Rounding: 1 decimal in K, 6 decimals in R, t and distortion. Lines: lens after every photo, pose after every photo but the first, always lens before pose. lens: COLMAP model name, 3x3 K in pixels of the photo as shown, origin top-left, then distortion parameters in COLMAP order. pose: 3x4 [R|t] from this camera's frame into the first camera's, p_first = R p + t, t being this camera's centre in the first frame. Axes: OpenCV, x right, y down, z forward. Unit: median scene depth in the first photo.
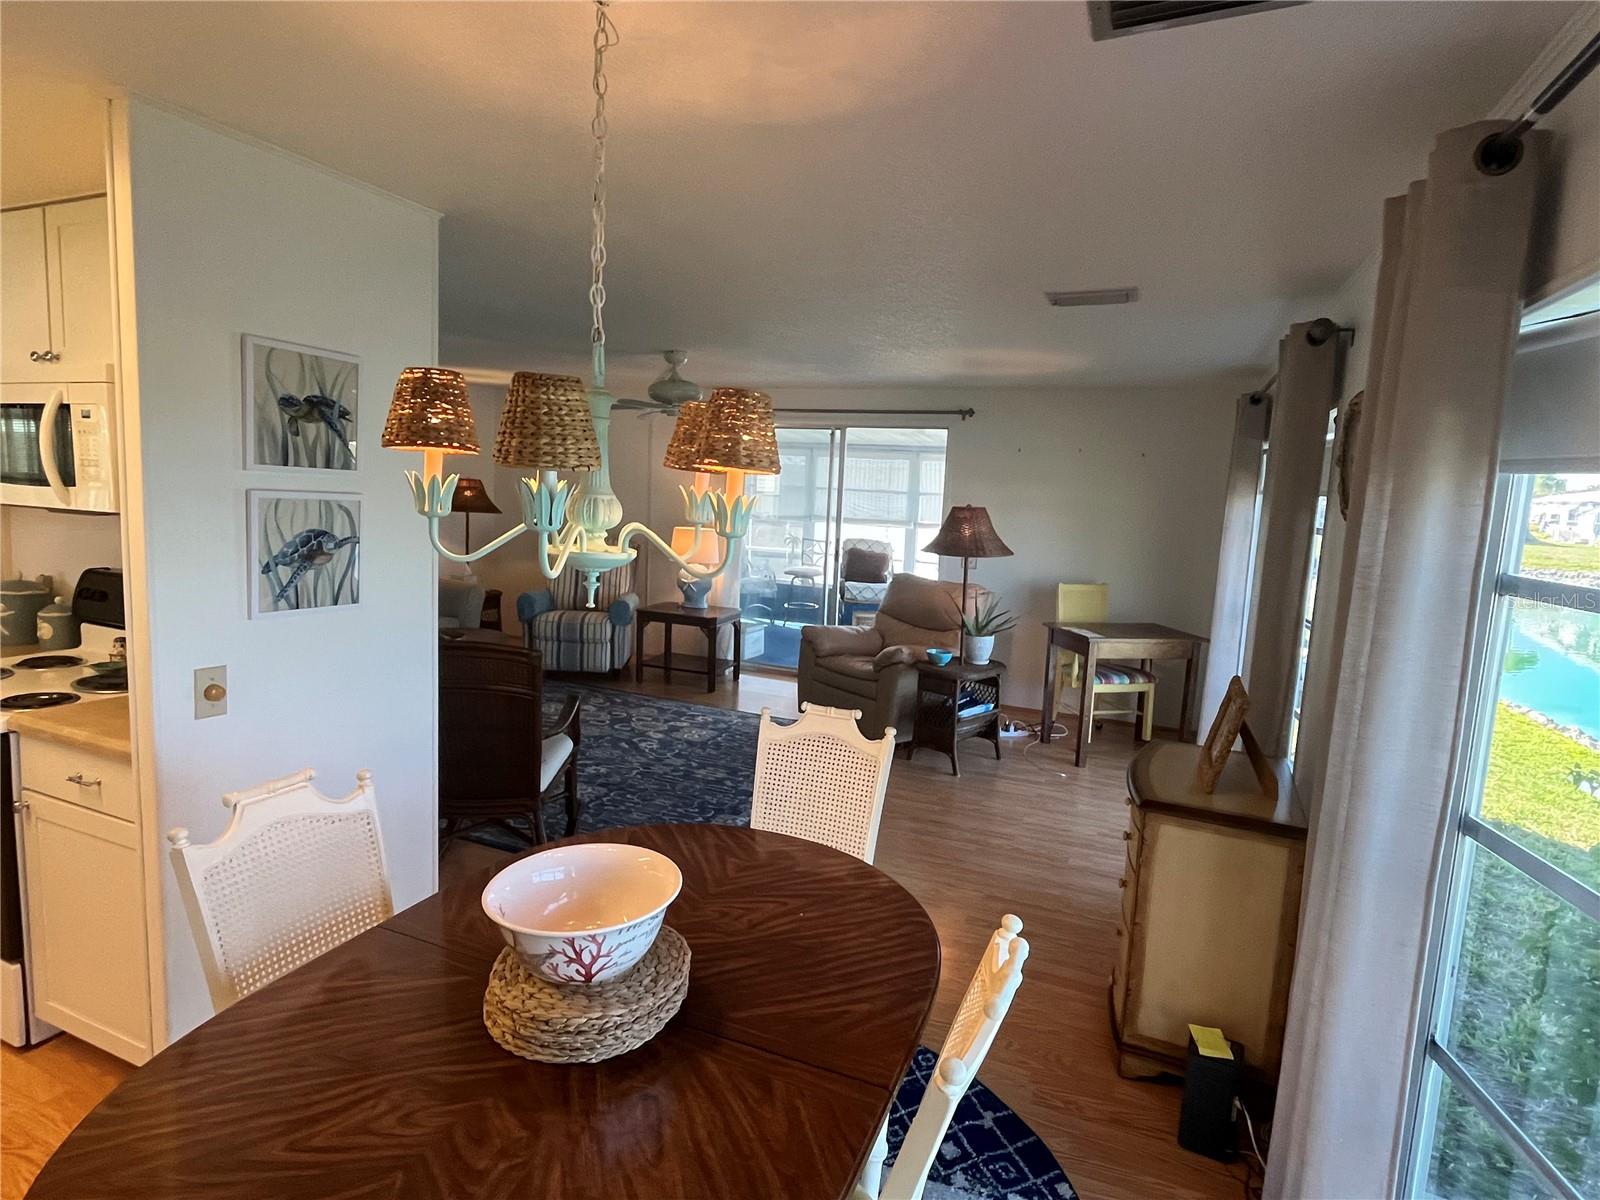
lens RADIAL K [[846.3, 0, 798.0], [0, 846.3, 594.9], [0, 0, 1]] dist [-0.003831, -0.000284]
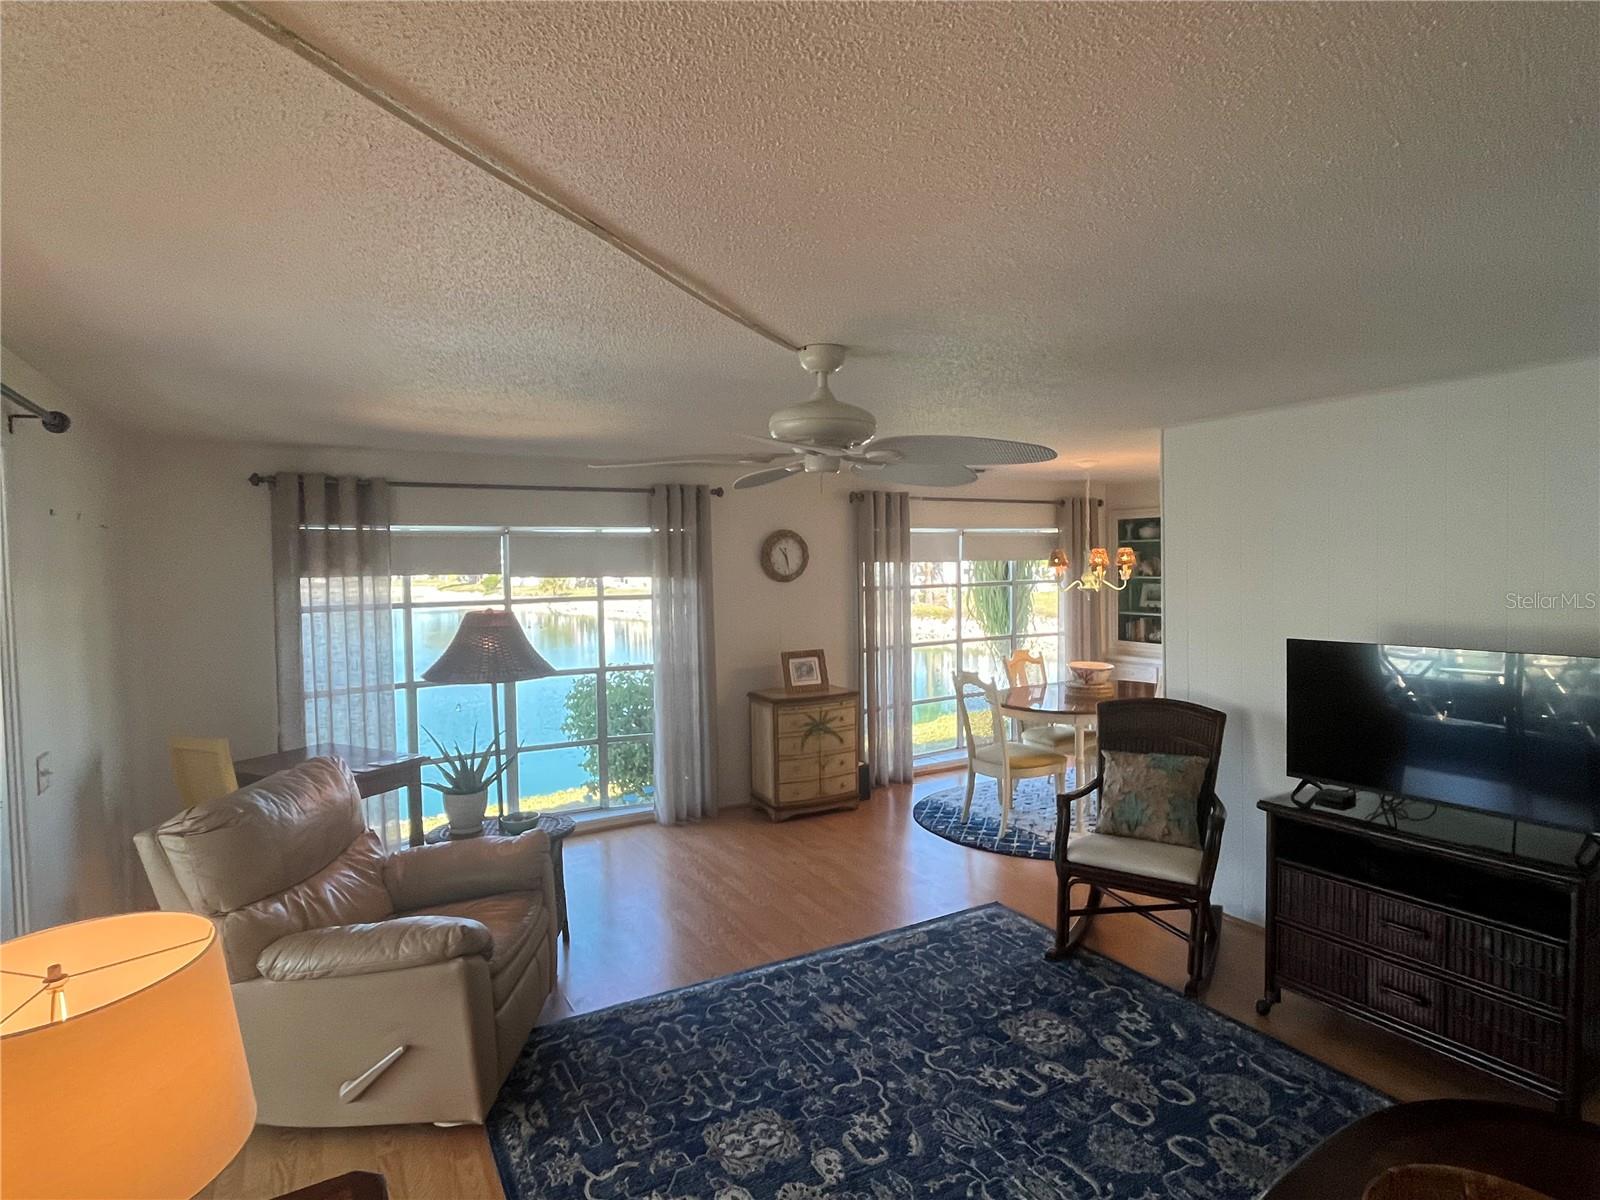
lens RADIAL K [[846.3, 0, 792.3], [0, 846.3, 596.9], [0, 0, 1]] dist [-0.003831, -0.000284]
pose [[-0.795596, -0.060604, 0.602789, -0.974996], [0.058564, 0.982630, 0.176090, -0.509908], [-0.602991, 0.175398, -0.778227, 3.143810]]
